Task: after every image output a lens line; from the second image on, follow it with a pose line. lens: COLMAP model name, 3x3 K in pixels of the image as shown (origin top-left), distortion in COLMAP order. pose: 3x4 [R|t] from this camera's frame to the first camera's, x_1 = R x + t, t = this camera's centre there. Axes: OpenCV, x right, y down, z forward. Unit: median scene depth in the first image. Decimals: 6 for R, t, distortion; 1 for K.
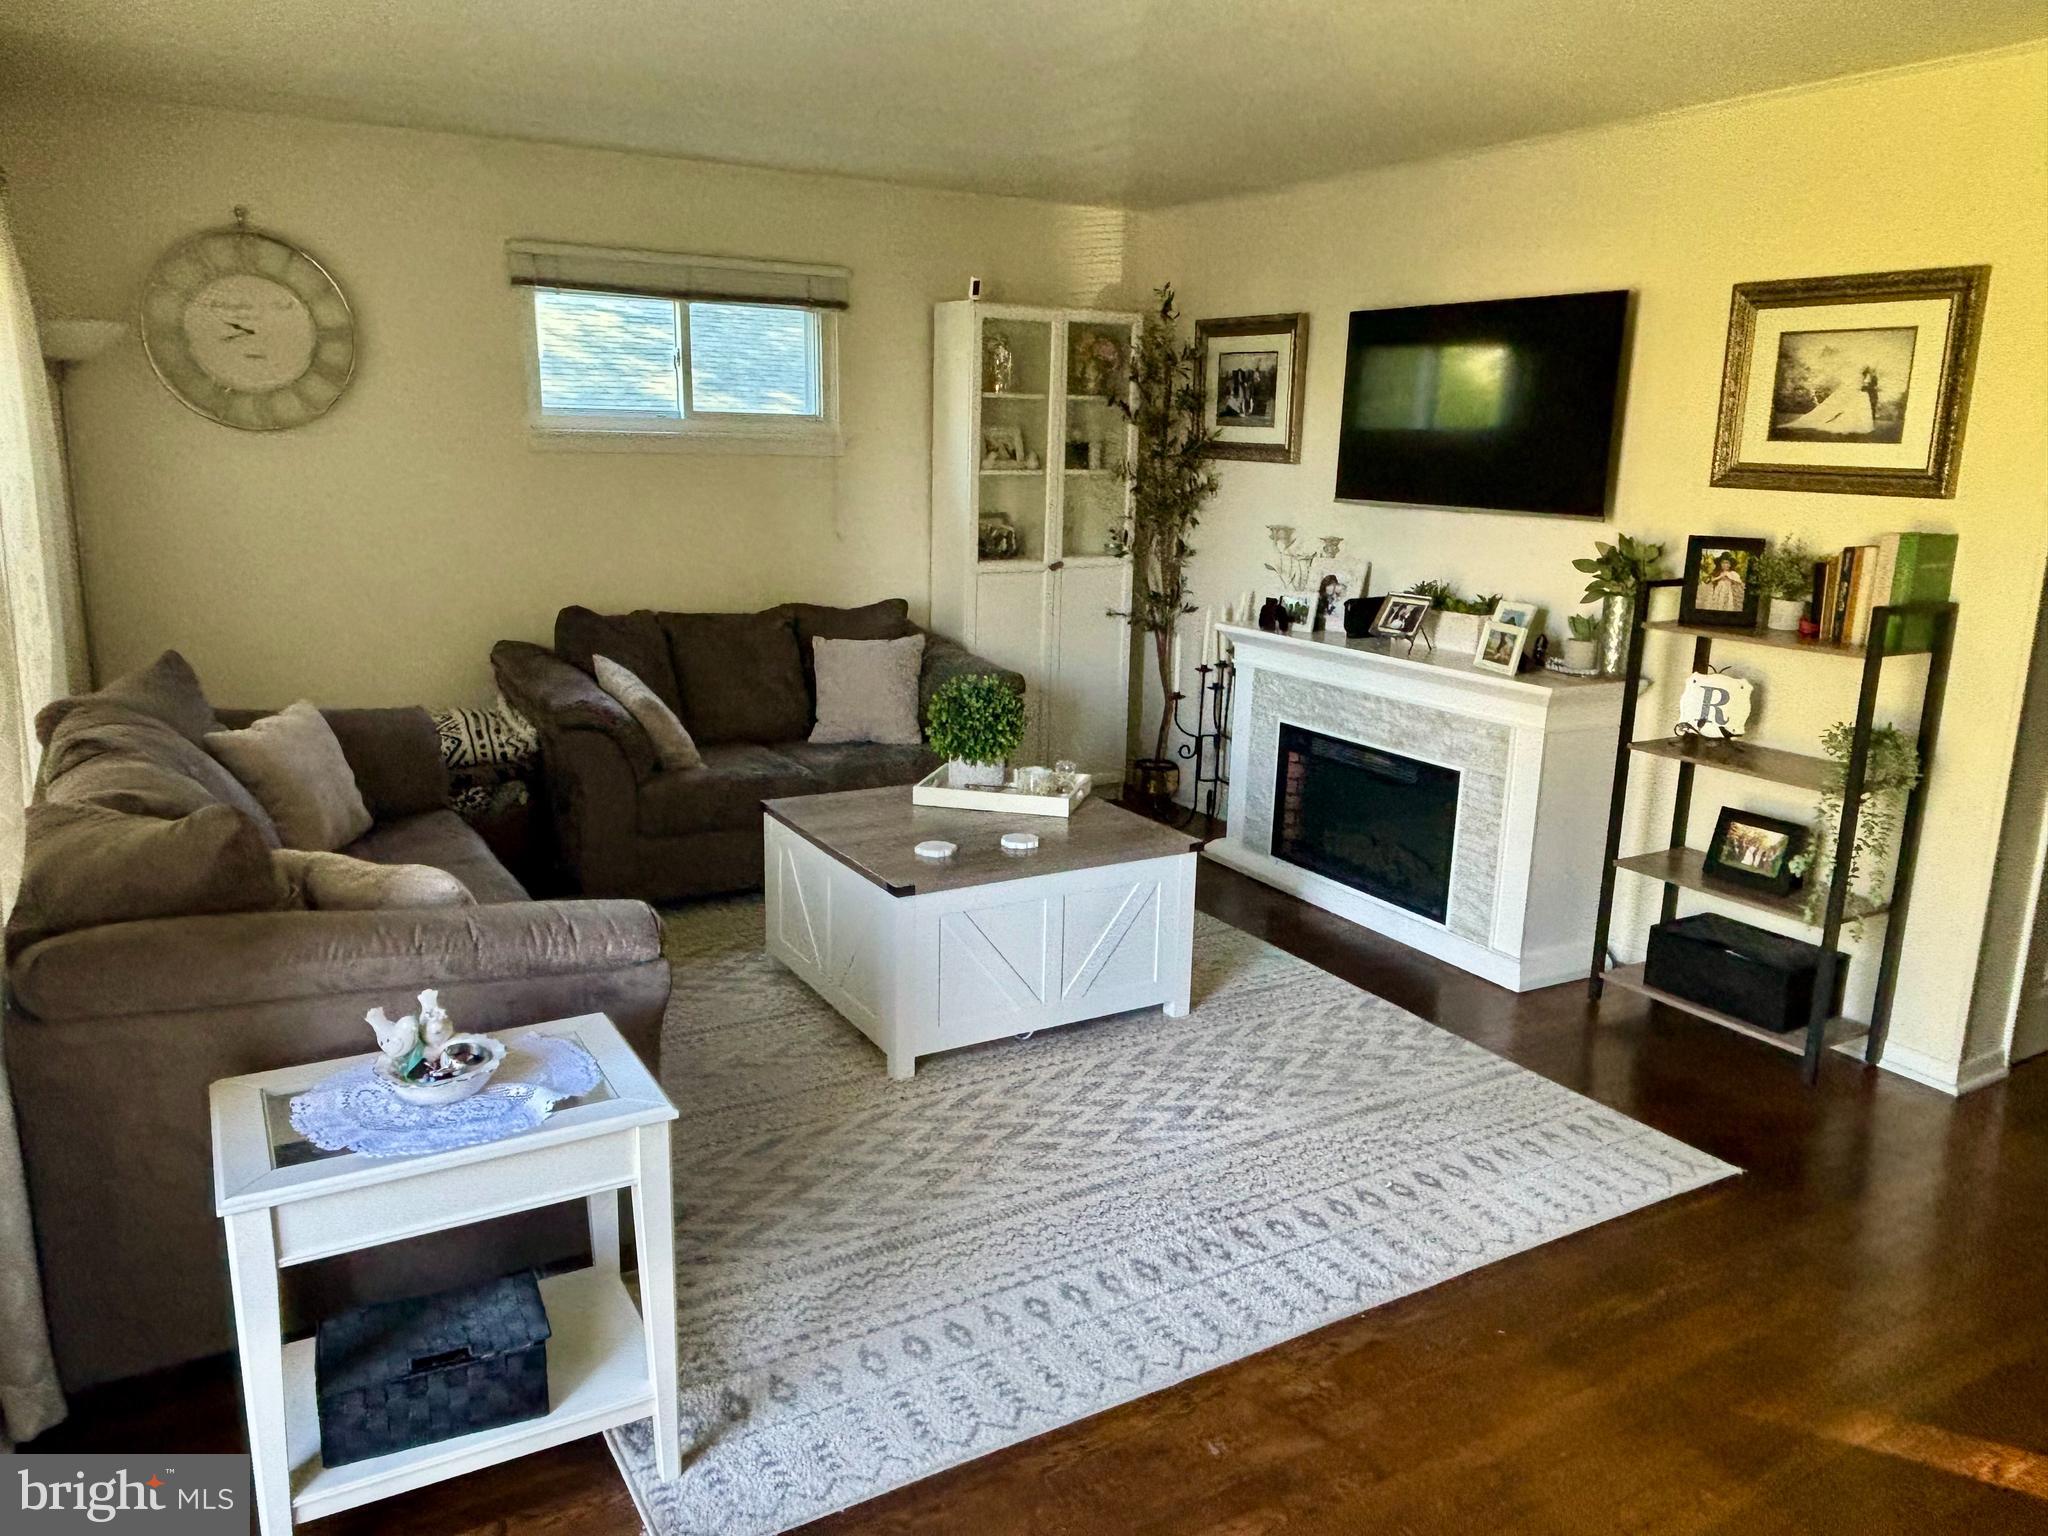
lens RADIAL K [[1443.9, 0, 1005.6], [0, 1443.9, 771.6], [0, 0, 1]] dist [0.028558, -0.013590]
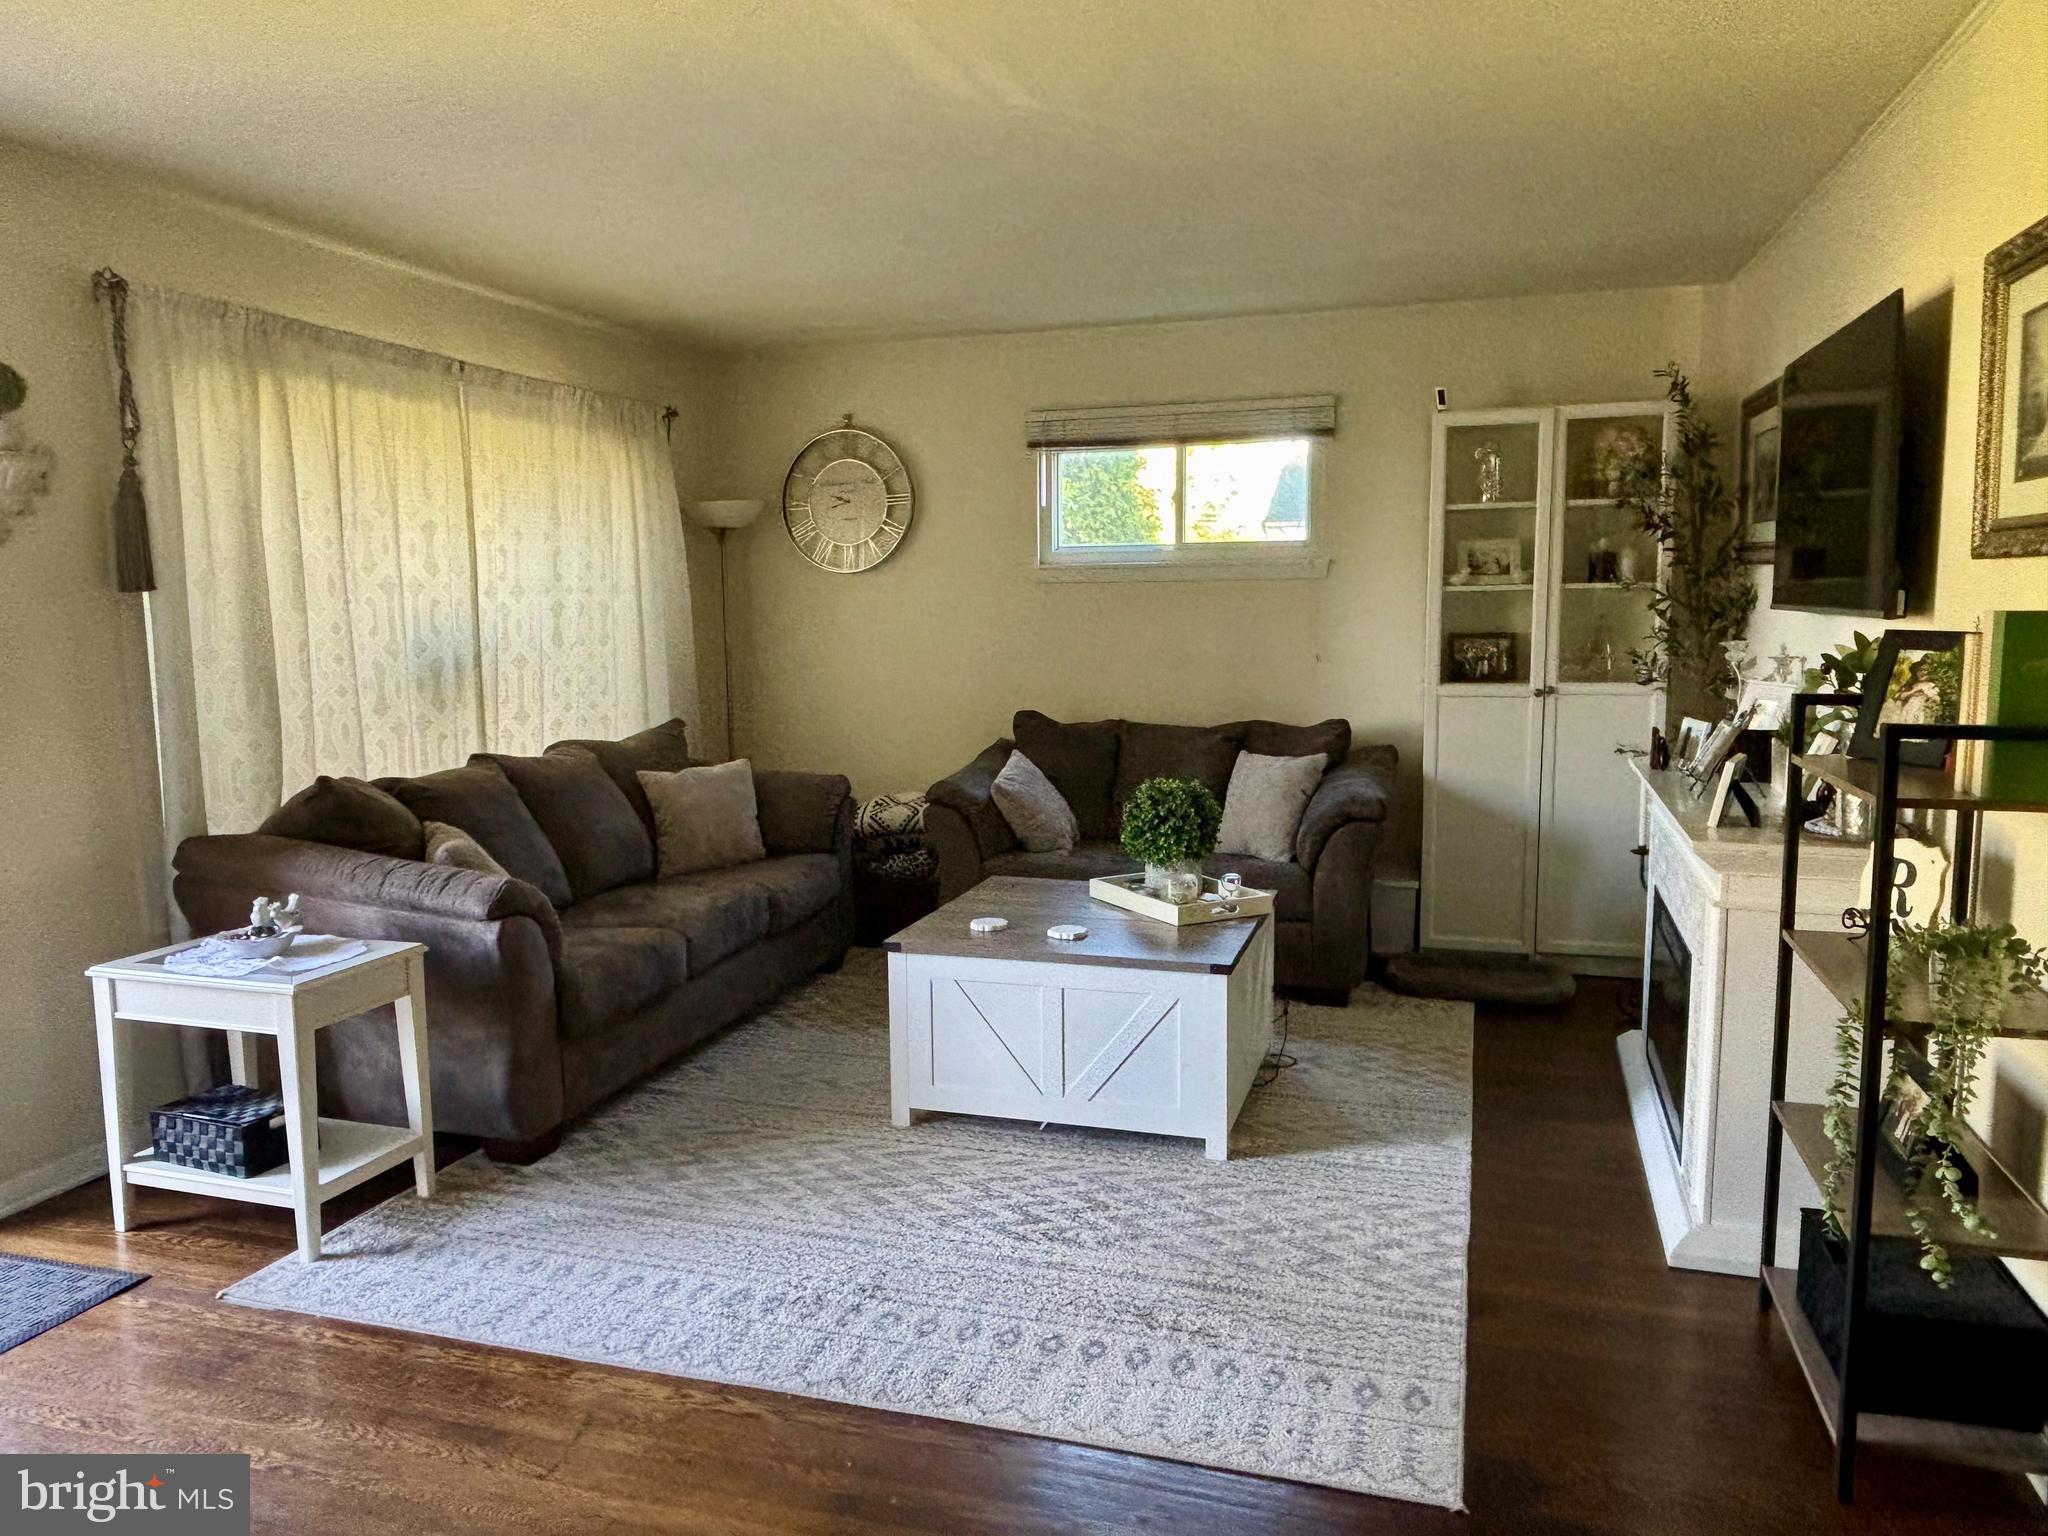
lens RADIAL K [[1443.9, 0, 1008.1], [0, 1443.9, 757.3], [0, 0, 1]] dist [0.028558, -0.013590]
pose [[0.672286, 0.053089, -0.738386, 0.700568], [-0.141493, 0.988252, -0.057772, -0.008636], [0.726644, 0.143315, 0.671900, 0.263954]]
